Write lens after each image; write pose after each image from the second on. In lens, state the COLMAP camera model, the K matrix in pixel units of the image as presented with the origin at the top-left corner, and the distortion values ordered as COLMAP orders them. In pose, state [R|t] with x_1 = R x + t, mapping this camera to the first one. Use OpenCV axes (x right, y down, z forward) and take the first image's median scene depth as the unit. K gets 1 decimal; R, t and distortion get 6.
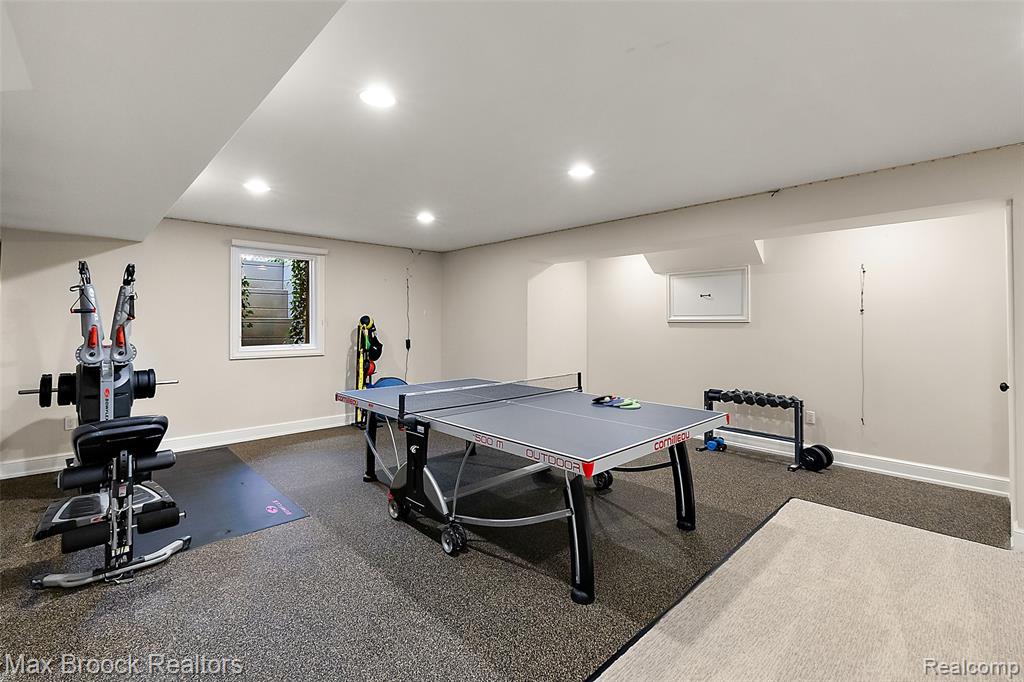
lens RADIAL K [[441.6, 0, 513.5], [0, 441.6, 320.9], [0, 0, 1]] dist [-0.001818, 0.000197]
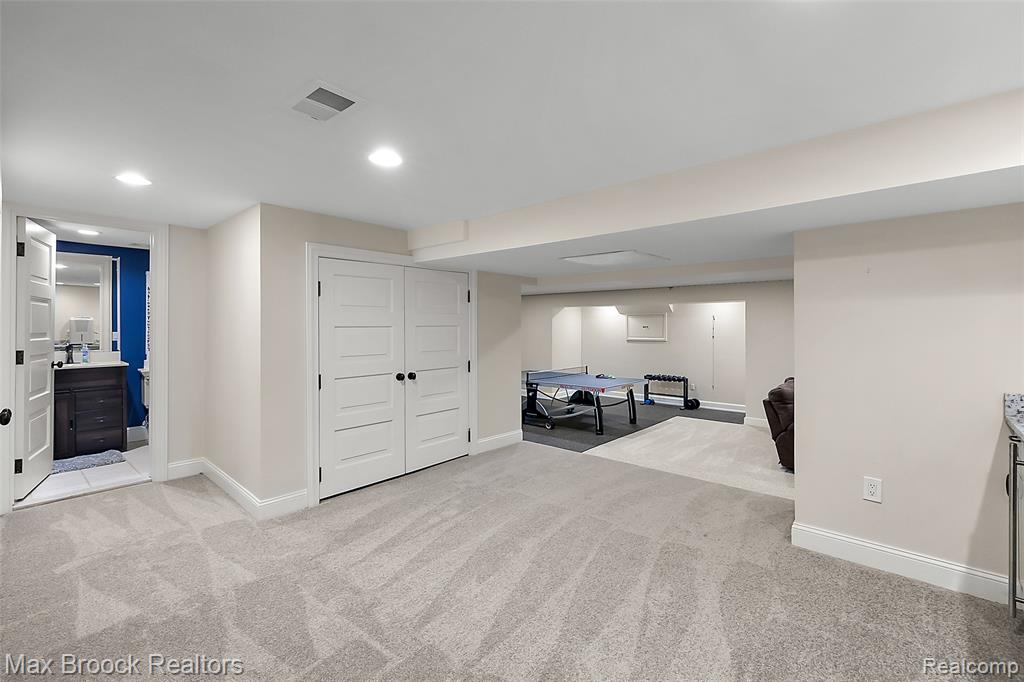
lens RADIAL K [[441.6, 0, 512.6], [0, 441.6, 333.3], [0, 0, 1]] dist [-0.001818, 0.000197]
pose [[0.996498, -0.003447, 0.083545, -0.379946], [0.002404, 0.999918, 0.012585, -0.068831], [-0.083581, -0.012340, 0.996425, -1.090434]]
